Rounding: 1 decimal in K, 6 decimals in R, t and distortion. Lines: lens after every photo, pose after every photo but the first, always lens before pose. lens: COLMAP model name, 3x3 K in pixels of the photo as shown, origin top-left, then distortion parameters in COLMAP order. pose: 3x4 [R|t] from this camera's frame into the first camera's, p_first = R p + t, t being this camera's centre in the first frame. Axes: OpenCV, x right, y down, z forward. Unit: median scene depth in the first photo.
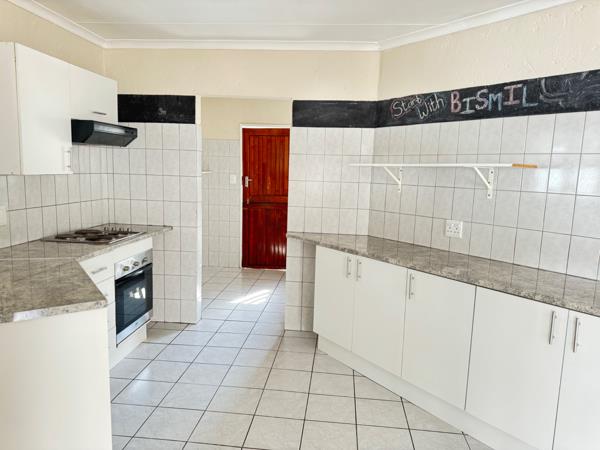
lens RADIAL K [[421.7, 0, 296.6], [0, 421.7, 225.2], [0, 0, 1]] dist [0.071892, -0.099127]
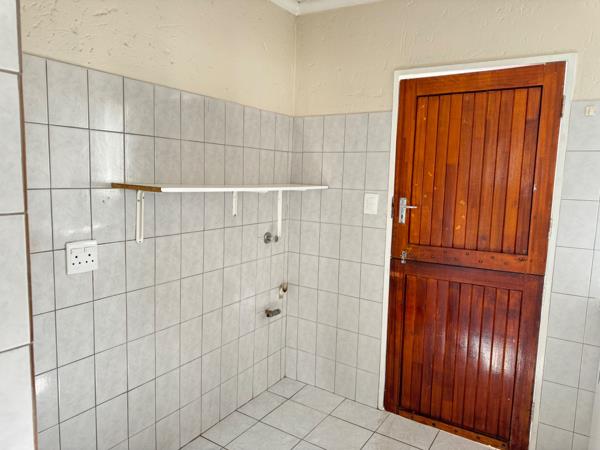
lens RADIAL K [[421.7, 0, 296.6], [0, 421.7, 225.2], [0, 0, 1]] dist [0.071892, -0.099127]
pose [[0.892270, 0.049836, -0.448743, -0.042604], [-0.064696, 0.997746, -0.017835, -0.128895], [0.446842, 0.044945, 0.893483, 1.009666]]
